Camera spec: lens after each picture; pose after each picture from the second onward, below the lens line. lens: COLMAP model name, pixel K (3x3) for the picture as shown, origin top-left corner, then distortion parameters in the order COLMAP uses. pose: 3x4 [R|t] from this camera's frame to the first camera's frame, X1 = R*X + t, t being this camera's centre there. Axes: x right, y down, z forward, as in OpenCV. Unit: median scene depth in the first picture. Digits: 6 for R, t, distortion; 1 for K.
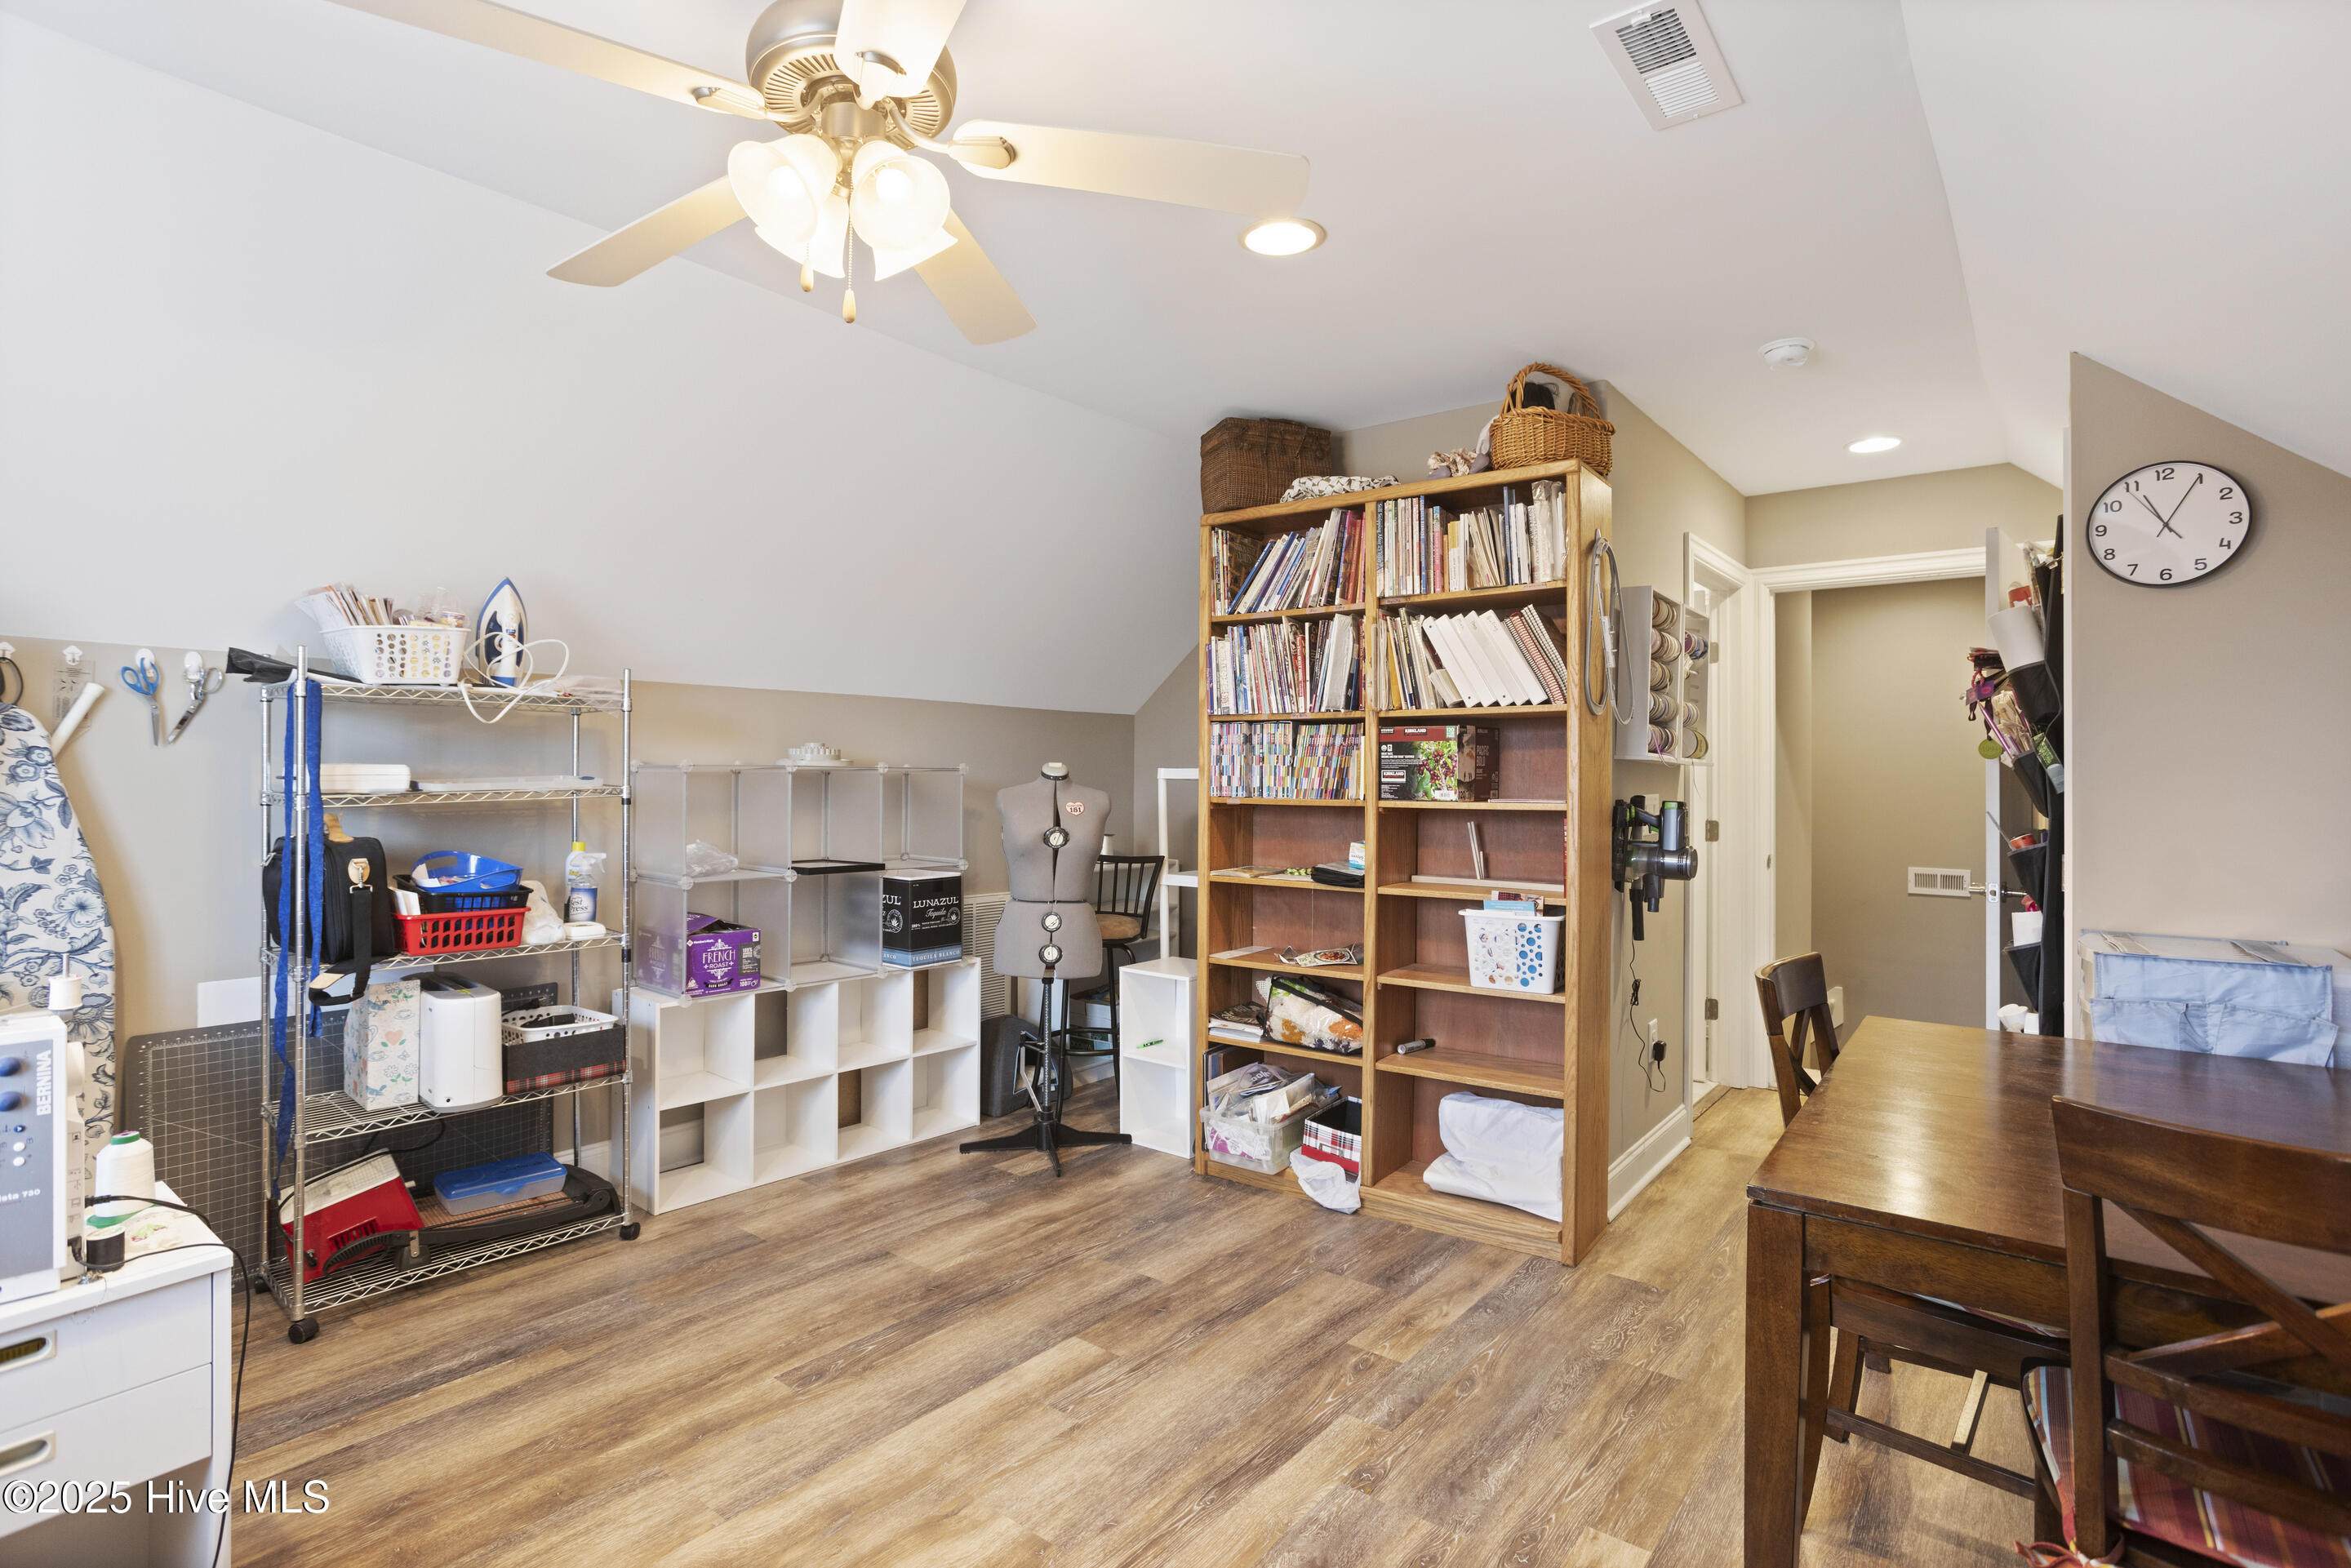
lens RADIAL K [[1122.6, 0, 1174.3], [0, 1122.6, 773.6], [0, 0, 1]] dist [-0.027517, 0.009702]
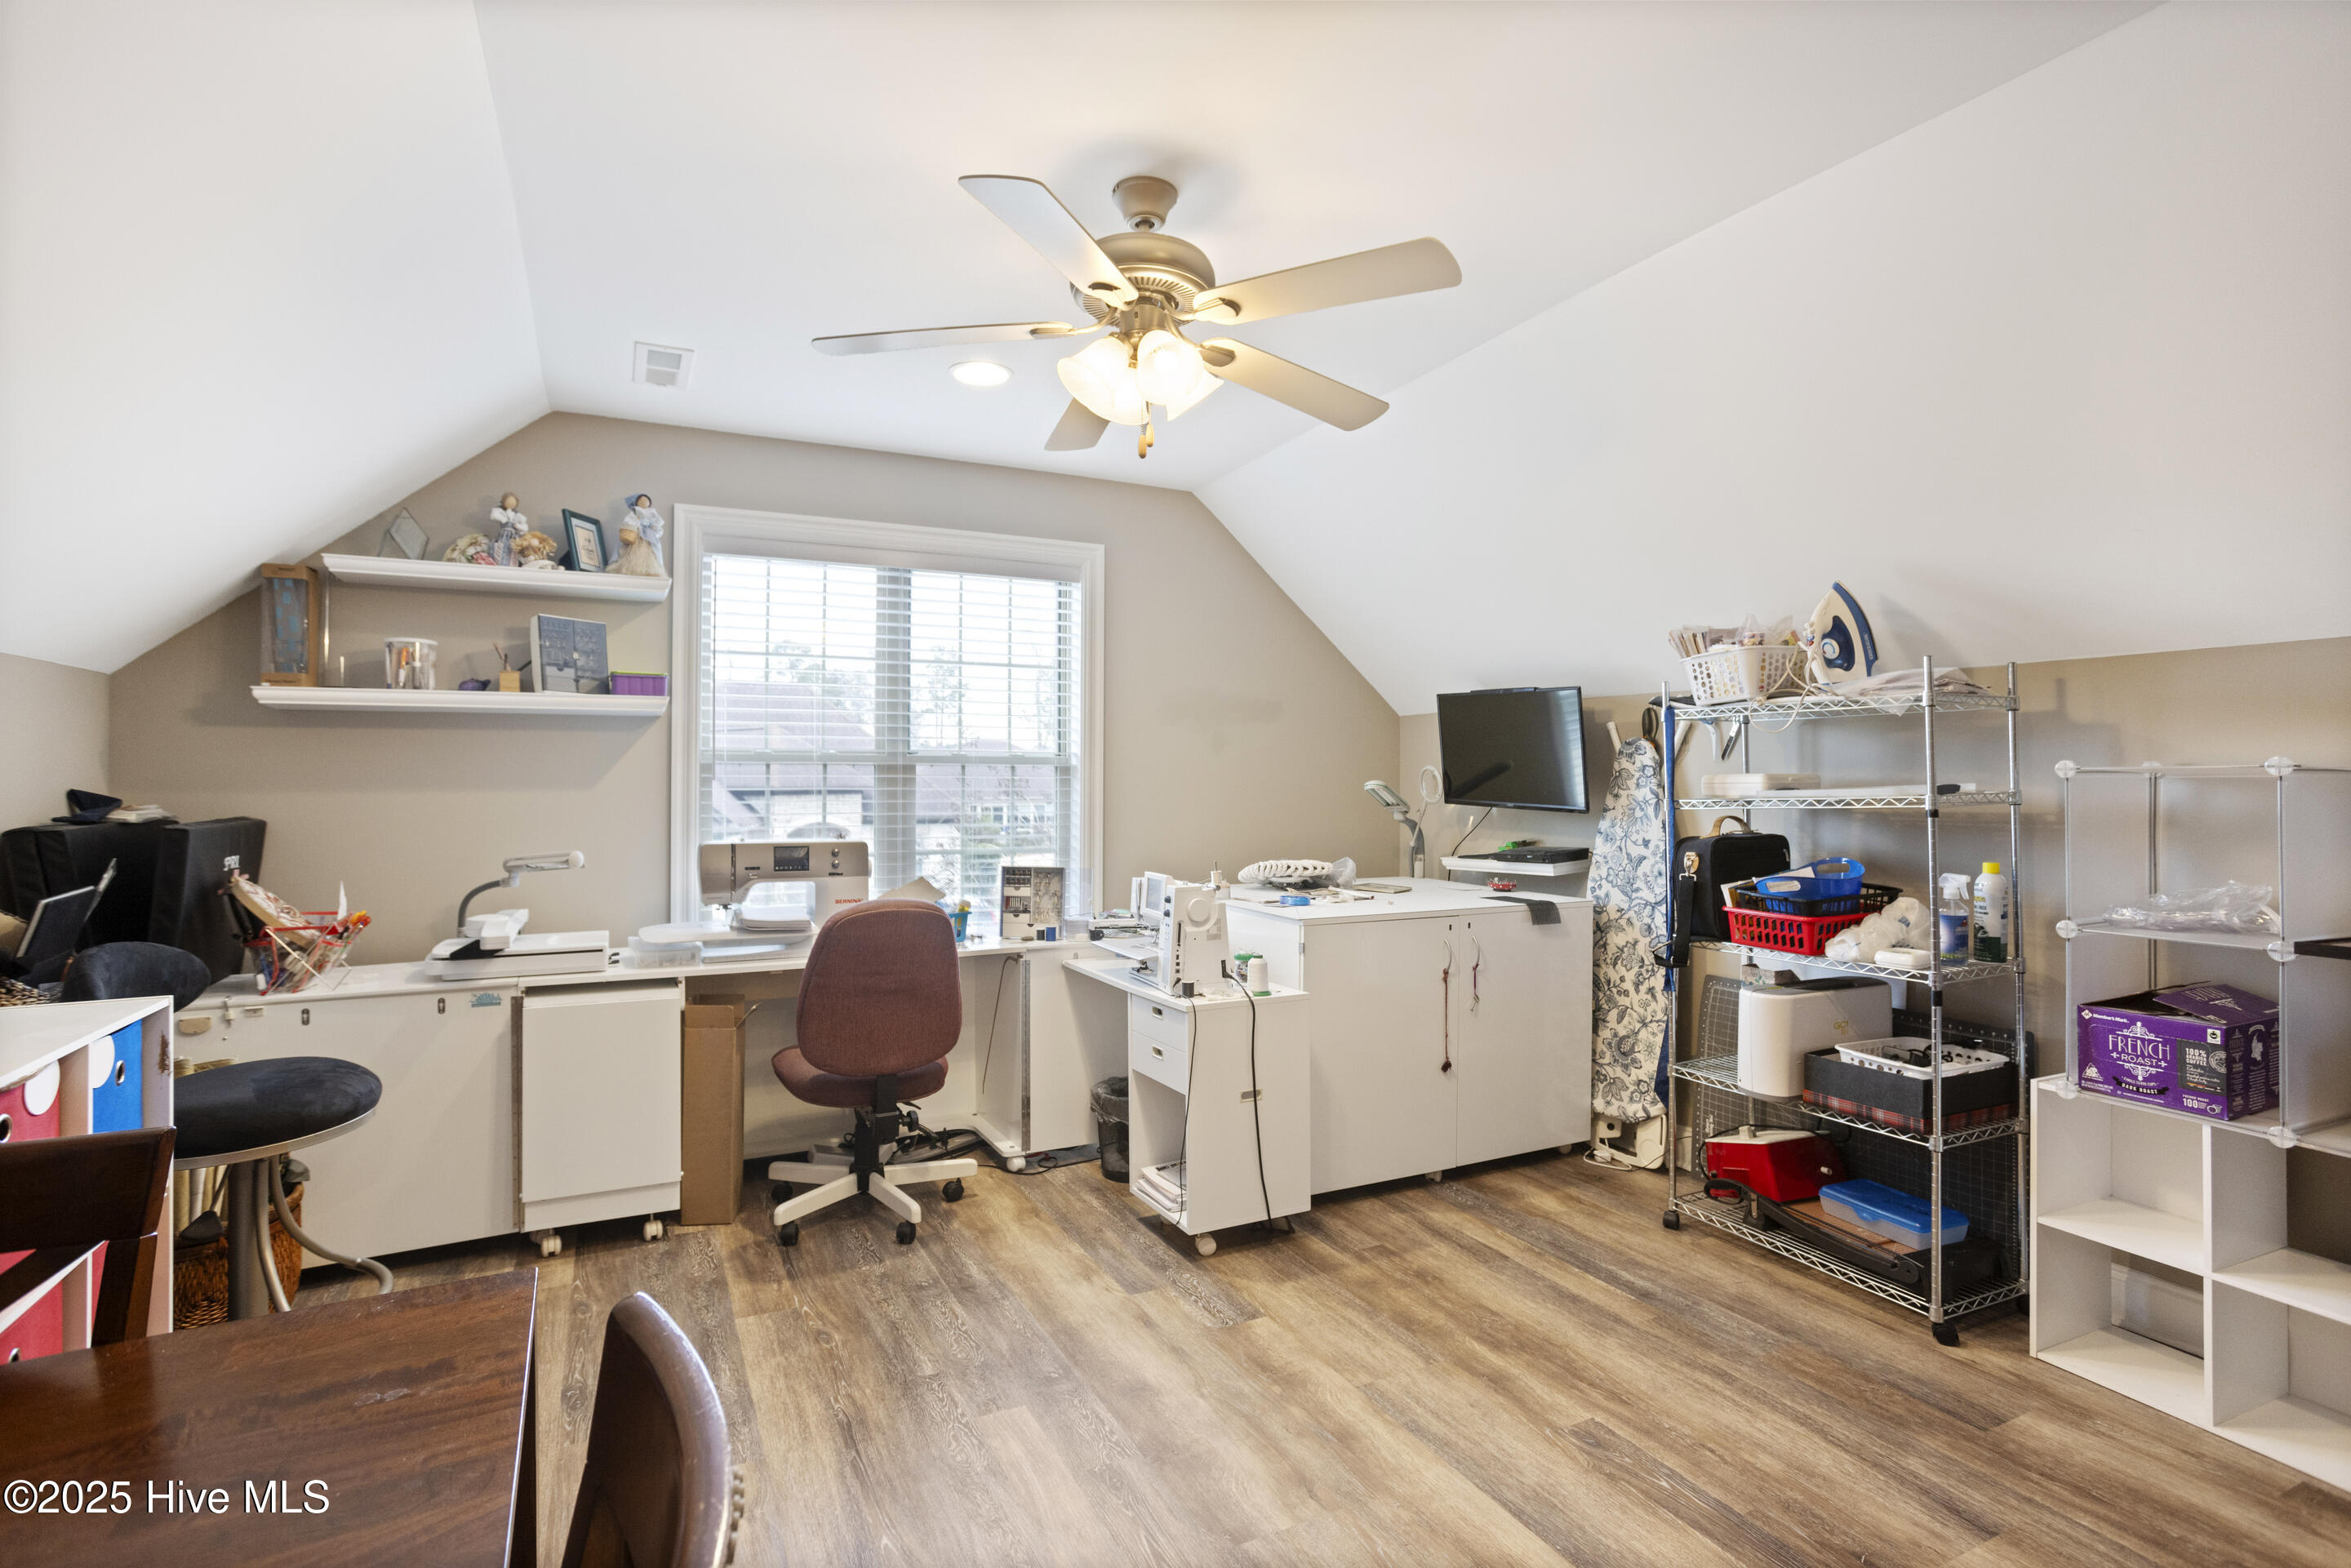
lens RADIAL K [[1122.6, 0, 1180.9], [0, 1122.6, 778.2], [0, 0, 1]] dist [-0.027517, 0.009702]
pose [[-0.414062, -0.008362, -0.910210, 0.629337], [-0.000143, 0.999958, -0.009122, 0.007691], [0.910249, -0.003647, -0.414046, 1.042281]]
